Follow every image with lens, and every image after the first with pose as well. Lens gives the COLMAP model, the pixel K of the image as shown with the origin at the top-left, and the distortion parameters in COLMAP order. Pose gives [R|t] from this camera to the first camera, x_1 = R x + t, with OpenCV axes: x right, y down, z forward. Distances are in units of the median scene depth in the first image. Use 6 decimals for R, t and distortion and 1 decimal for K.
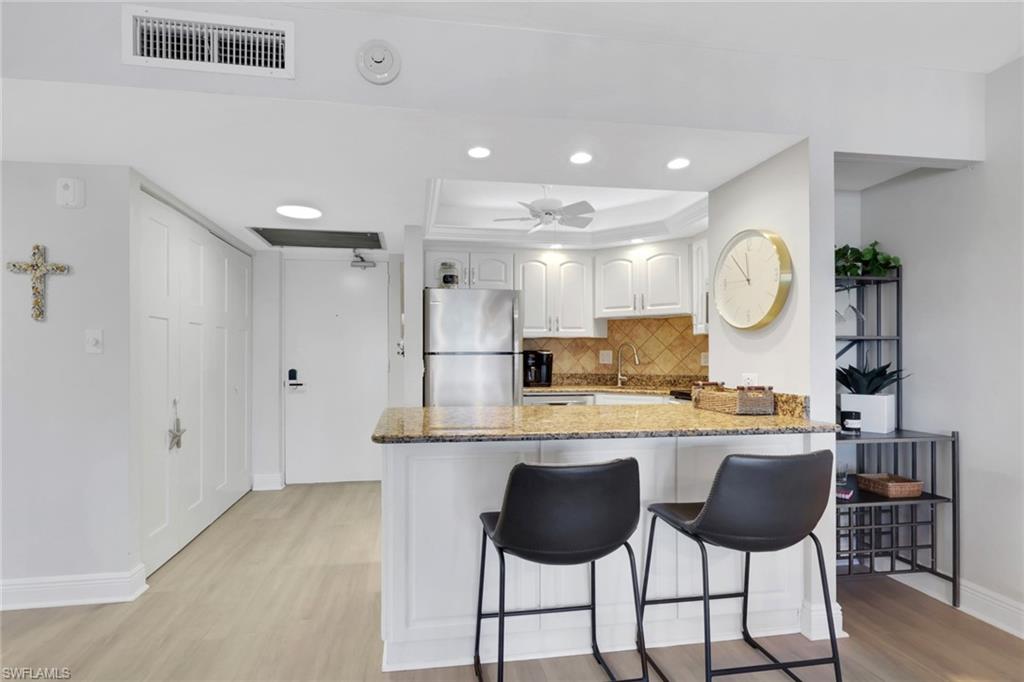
lens RADIAL K [[491.2, 0, 476.0], [0, 491.2, 354.5], [0, 0, 1]] dist [-0.001862, 0.000000]
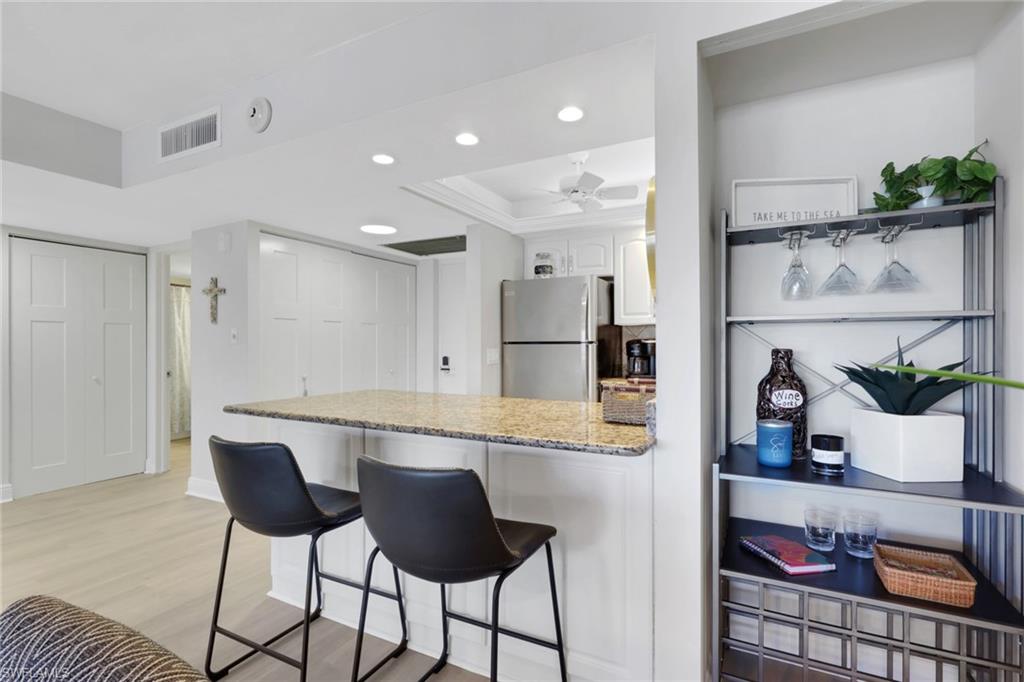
lens RADIAL K [[474.4, 0, 514.8], [0, 474.4, 345.4], [0, 0, 1]] dist [-0.001574, -0.000014]
pose [[0.812671, 0.000067, -0.582722, 0.591616], [0.001857, 0.999995, 0.002705, 0.000344], [0.582719, -0.003281, 0.812667, 0.216738]]
